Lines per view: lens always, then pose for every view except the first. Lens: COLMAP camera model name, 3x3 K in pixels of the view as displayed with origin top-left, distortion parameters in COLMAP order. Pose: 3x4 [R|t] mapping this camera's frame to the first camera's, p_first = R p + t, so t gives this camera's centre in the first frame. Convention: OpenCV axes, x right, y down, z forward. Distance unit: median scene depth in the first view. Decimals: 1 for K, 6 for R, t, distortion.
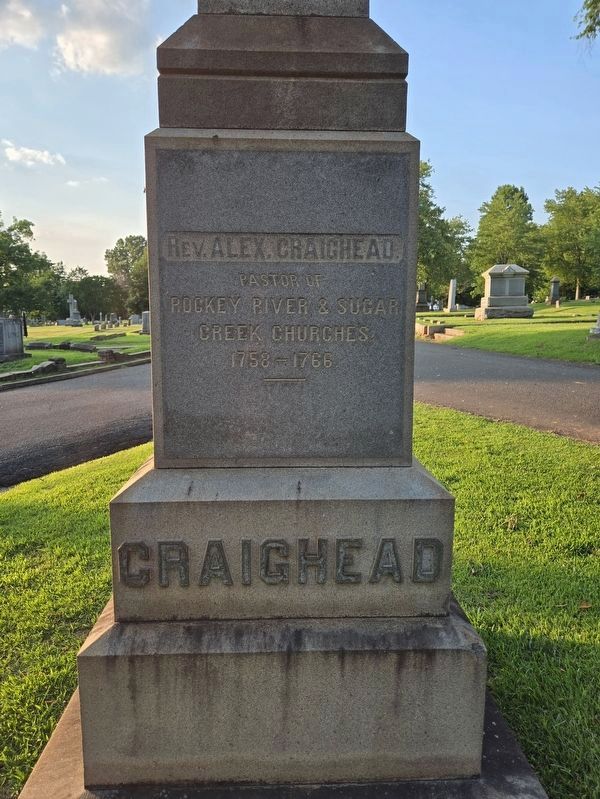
lens RADIAL K [[537.2, 0, 300.0], [0, 537.2, 399.5], [0, 0, 1]] dist [0.047759, -0.002046]
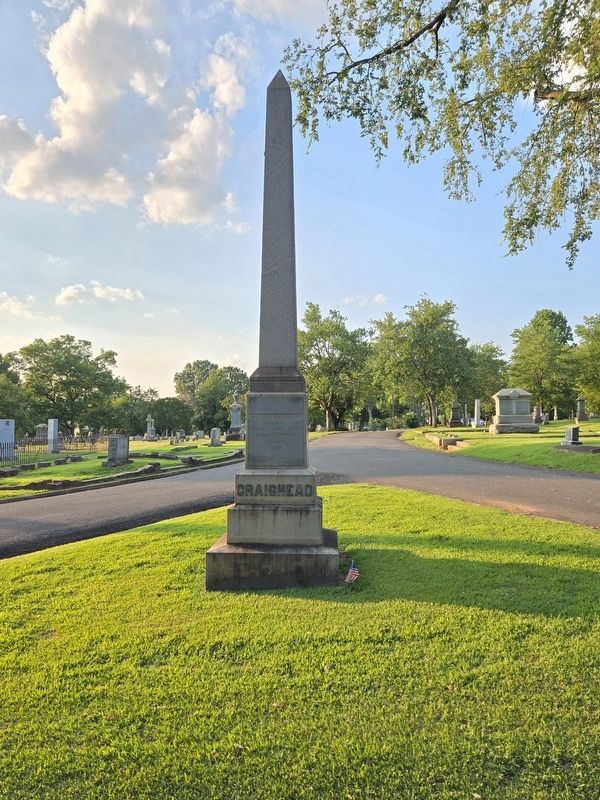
lens RADIAL K [[537.9, 0, 300.0], [0, 537.9, 400.0], [0, 0, 1]] dist [0.047759, -0.002046]
pose [[0.994838, -0.009468, -0.101032, 0.036683], [-0.011939, 0.977802, -0.209193, 0.029887], [0.100770, 0.209319, 0.972641, -0.197222]]
